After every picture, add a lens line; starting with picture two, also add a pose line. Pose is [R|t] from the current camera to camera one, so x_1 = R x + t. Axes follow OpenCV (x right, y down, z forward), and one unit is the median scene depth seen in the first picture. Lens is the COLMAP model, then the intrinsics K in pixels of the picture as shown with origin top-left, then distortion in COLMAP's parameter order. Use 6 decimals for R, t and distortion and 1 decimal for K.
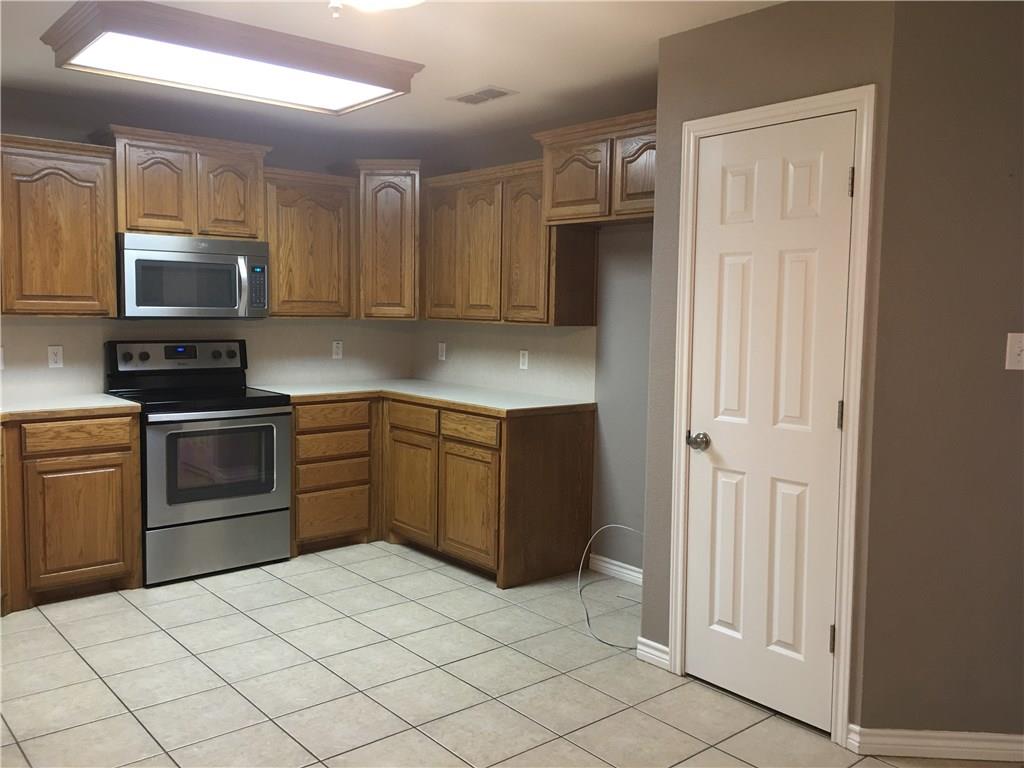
lens RADIAL K [[871.0, 0, 519.7], [0, 871.0, 378.8], [0, 0, 1]] dist [0.063417, -0.073202]
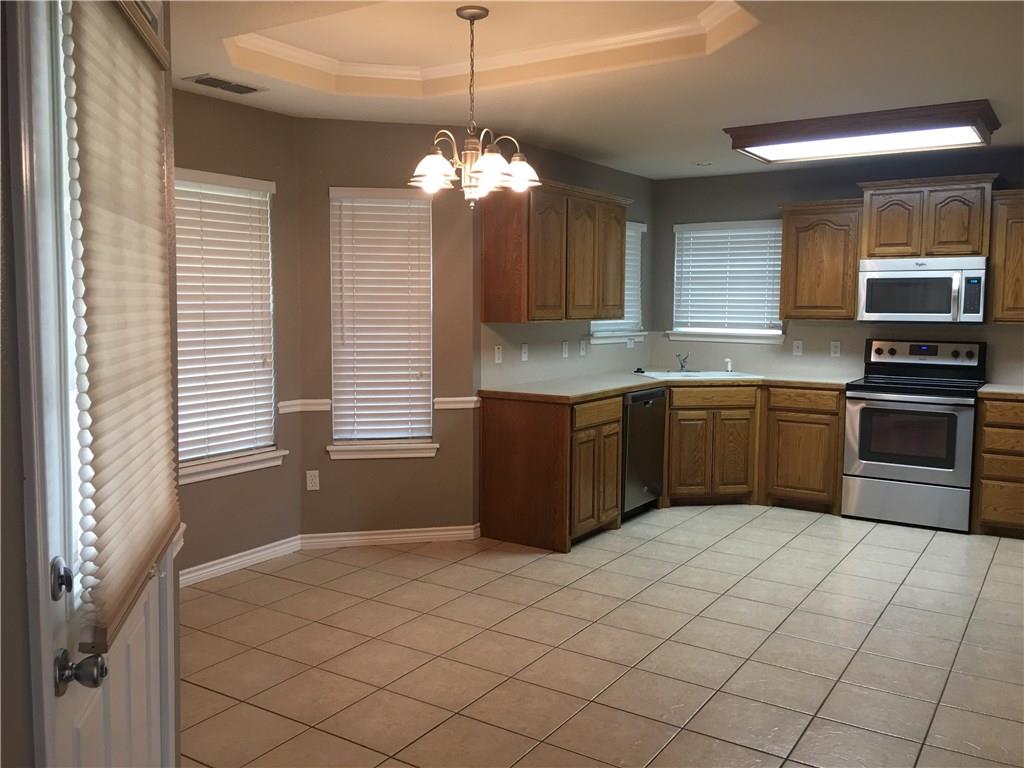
lens RADIAL K [[871.0, 0, 506.9], [0, 871.0, 385.7], [0, 0, 1]] dist [0.063417, -0.073202]
pose [[0.280806, 0.079610, -0.956457, 0.711628], [-0.083153, 0.994825, 0.058391, -0.003883], [0.956156, 0.063136, 0.285972, 0.087862]]
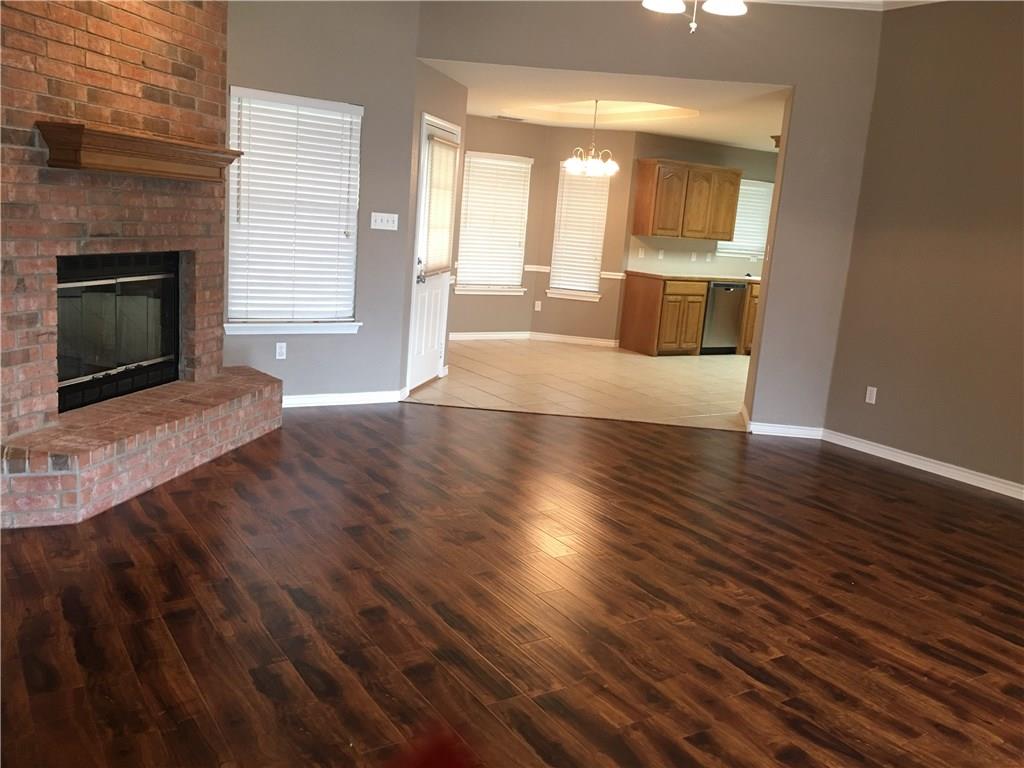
lens RADIAL K [[871.0, 0, 508.3], [0, 871.0, 378.0], [0, 0, 1]] dist [0.063417, -0.073202]
pose [[-0.135328, 0.160585, -0.977701, 2.184960], [-0.163481, 0.969634, 0.181888, -0.020668], [0.977221, 0.184450, -0.104966, 0.460300]]
